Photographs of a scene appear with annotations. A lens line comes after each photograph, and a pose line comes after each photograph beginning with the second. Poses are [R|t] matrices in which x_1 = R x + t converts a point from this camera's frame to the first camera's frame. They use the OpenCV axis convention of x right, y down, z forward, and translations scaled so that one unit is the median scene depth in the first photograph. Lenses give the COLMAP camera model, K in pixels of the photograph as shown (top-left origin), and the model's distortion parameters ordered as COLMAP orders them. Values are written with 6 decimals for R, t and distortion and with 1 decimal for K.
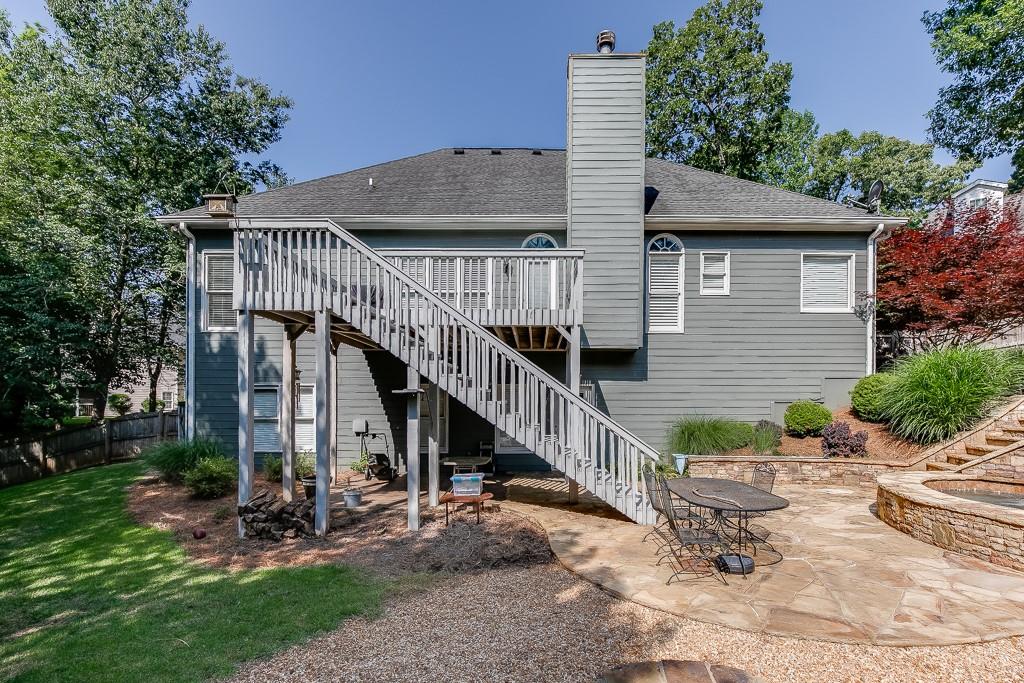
lens RADIAL K [[464.0, 0, 540.9], [0, 464.0, 403.6], [0, 0, 1]] dist [-0.009132, 0.004304]
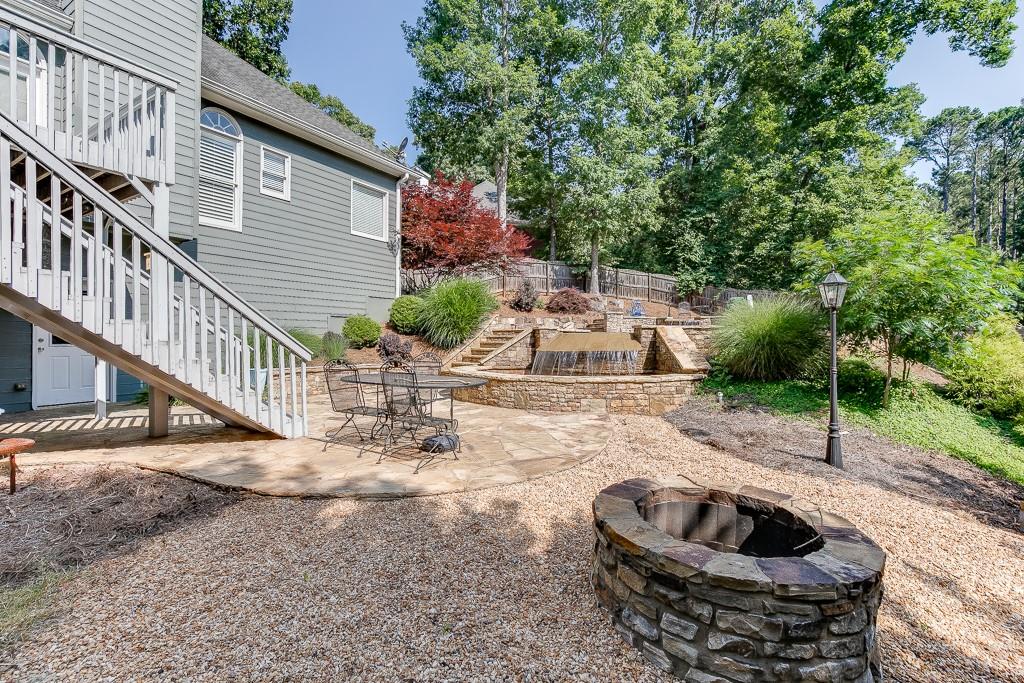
lens RADIAL K [[464.0, 0, 498.2], [0, 464.0, 336.1], [0, 0, 1]] dist [-0.009132, 0.004304]
pose [[0.543701, 0.003849, 0.839270, -0.156070], [-0.004229, 0.999989, -0.001847, 0.041070], [-0.839269, -0.002545, 0.543711, 0.127582]]
